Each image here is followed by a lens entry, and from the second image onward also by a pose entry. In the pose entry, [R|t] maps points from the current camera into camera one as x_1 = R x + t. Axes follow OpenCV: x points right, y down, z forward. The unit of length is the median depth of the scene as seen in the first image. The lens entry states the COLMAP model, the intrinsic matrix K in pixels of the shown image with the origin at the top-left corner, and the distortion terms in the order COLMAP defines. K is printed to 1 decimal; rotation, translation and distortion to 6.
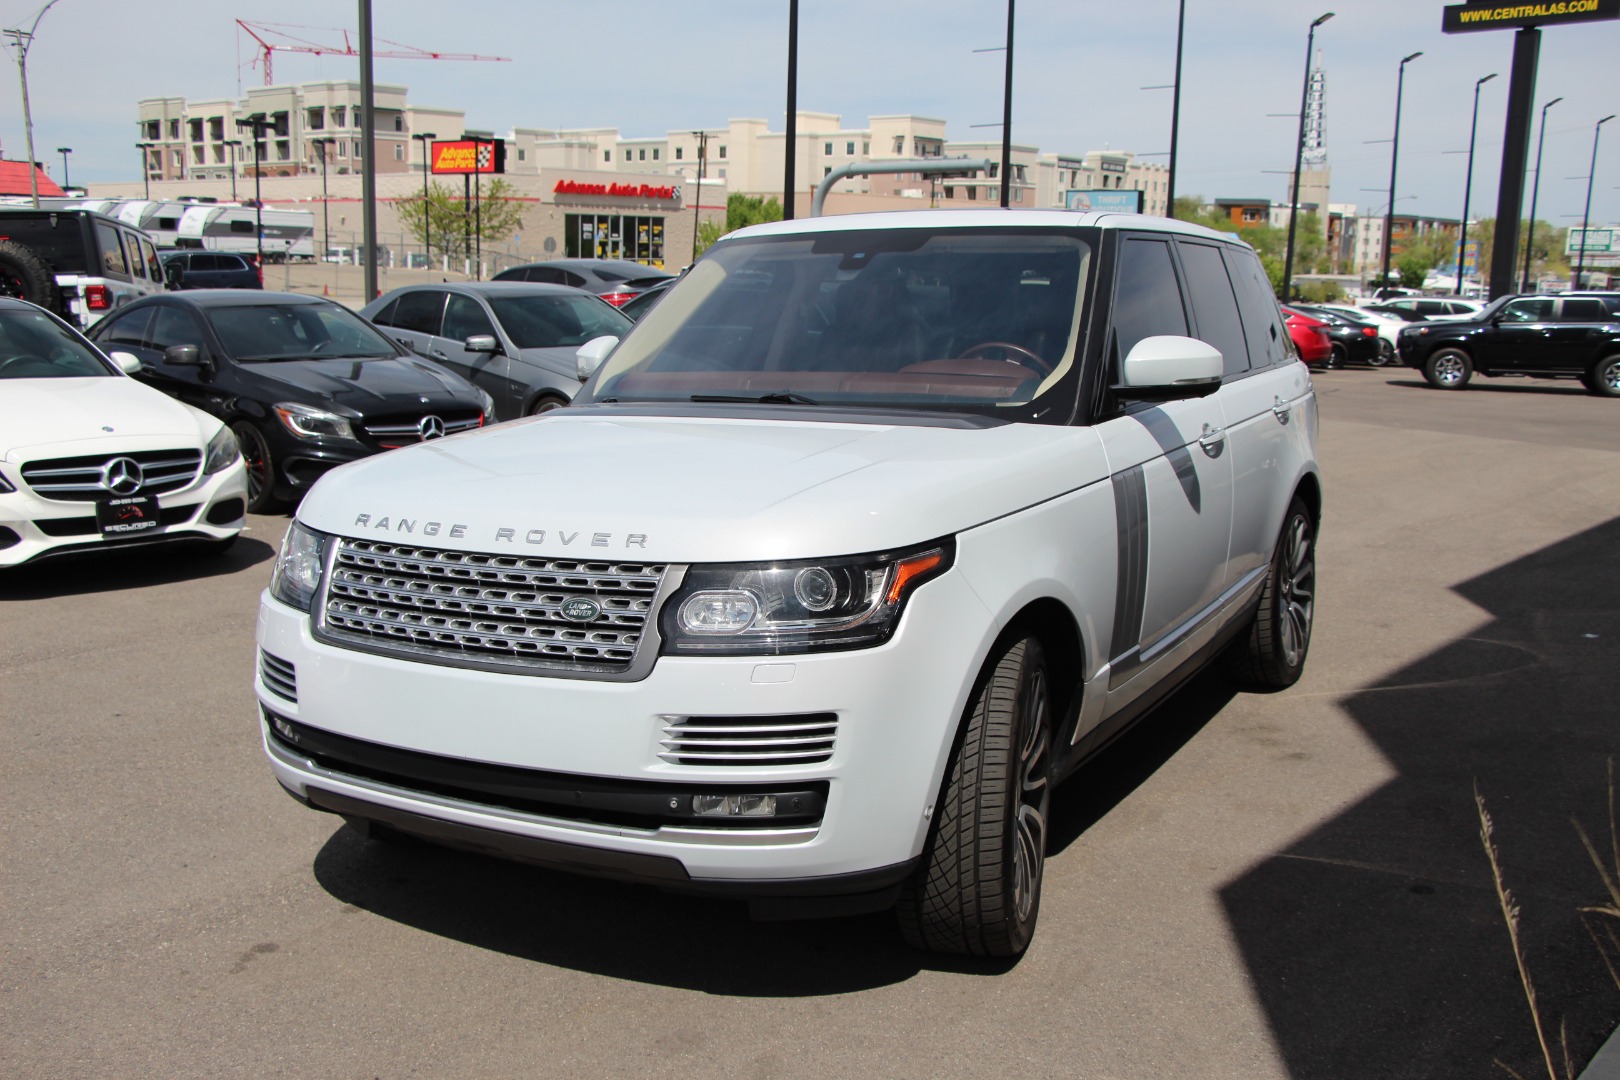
lens RADIAL K [[1697.2, 0, 810.0], [0, 1697.2, 540.0], [0, 0, 1]] dist [-0.095530, 0.002253]
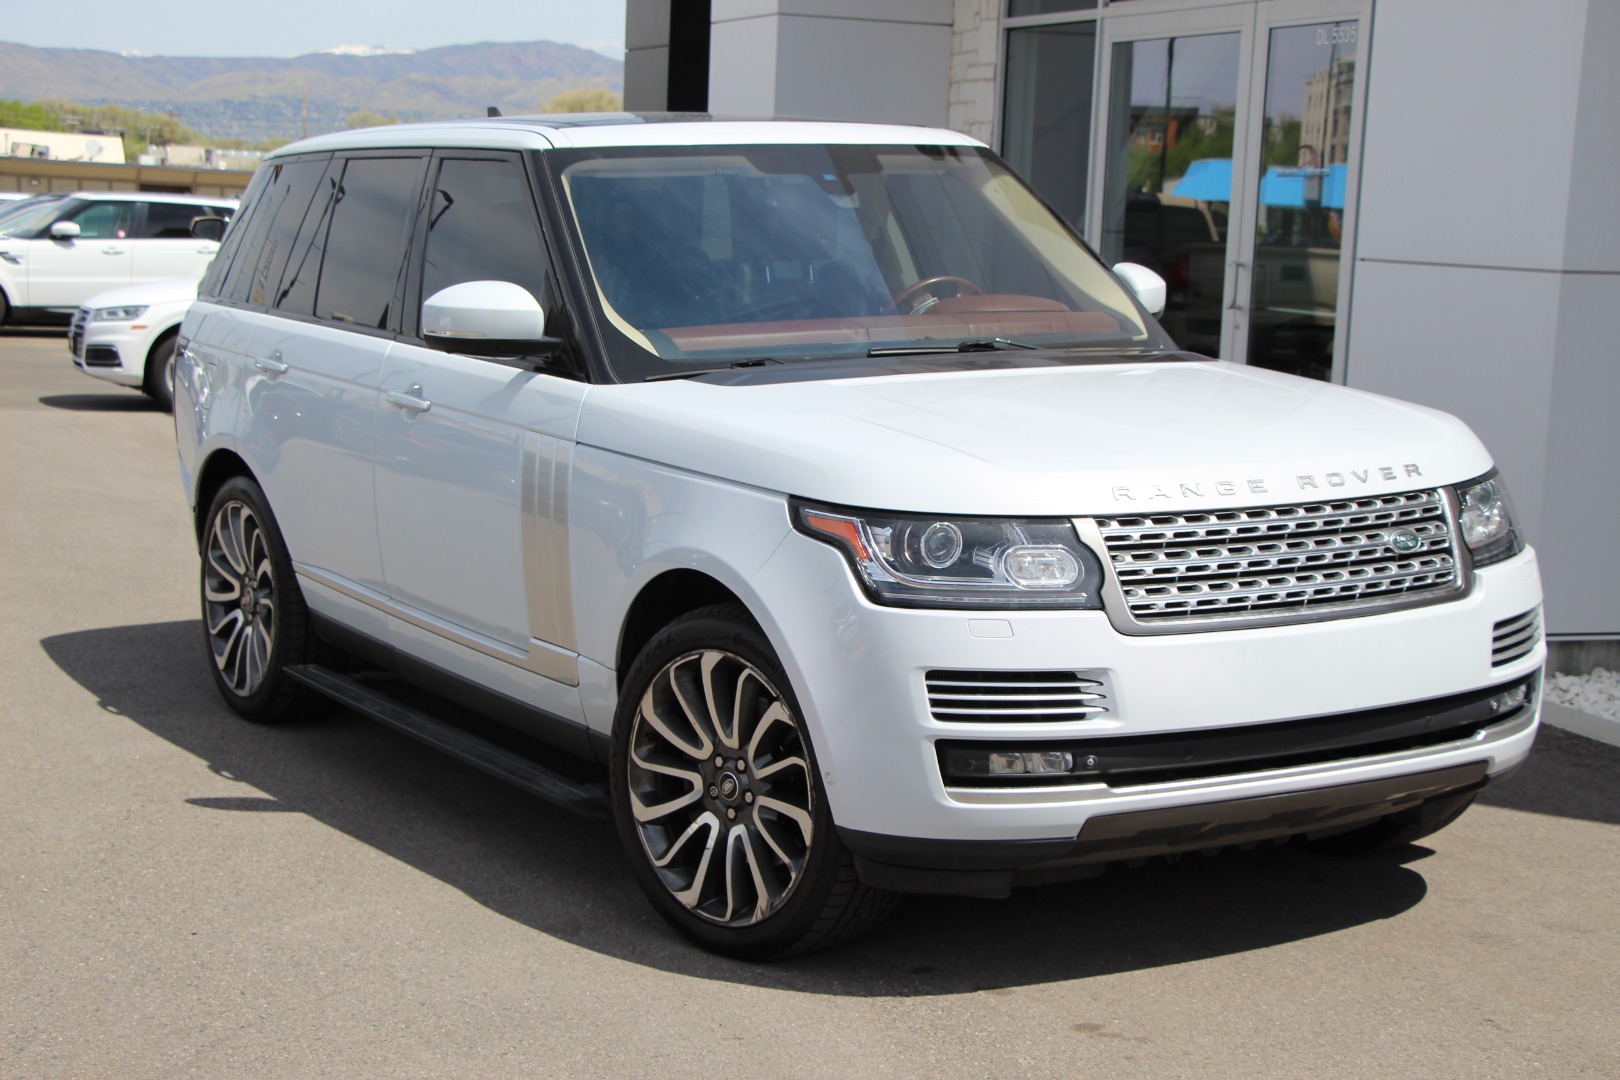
lens RADIAL K [[3095.3, 0, 810.0], [0, 3095.3, 540.0], [0, 0, 1]] dist [-0.015007, -0.059997]
pose [[0.477531, -0.104304, 0.872402, -1.863819], [0.126334, 0.990762, 0.049303, -0.093469], [-0.869485, 0.086671, 0.486297, 0.388145]]
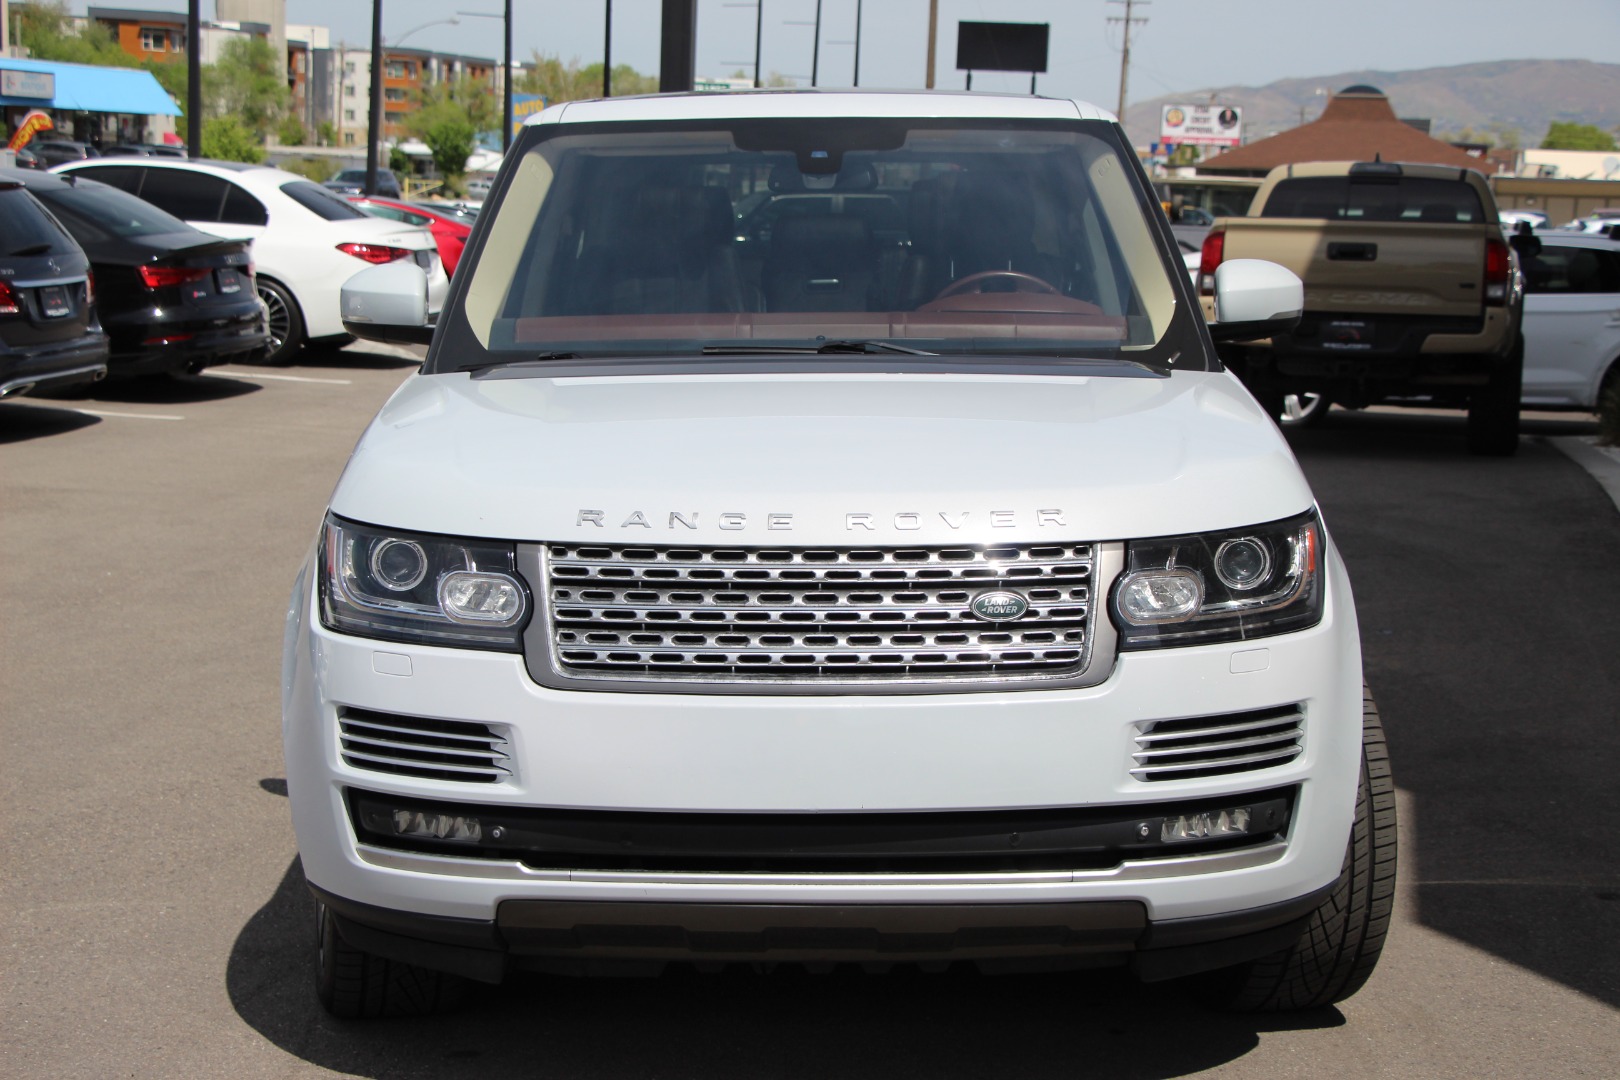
lens RADIAL K [[3028.4, 0, 810.0], [0, 3028.4, 540.0], [0, 0, 1]] dist [-0.006997, 2.647921]
pose [[0.863276, -0.050735, 0.502177, -0.898415], [0.063566, 0.997942, -0.008452, 0.015542], [-0.500714, 0.039218, 0.864724, -0.191413]]
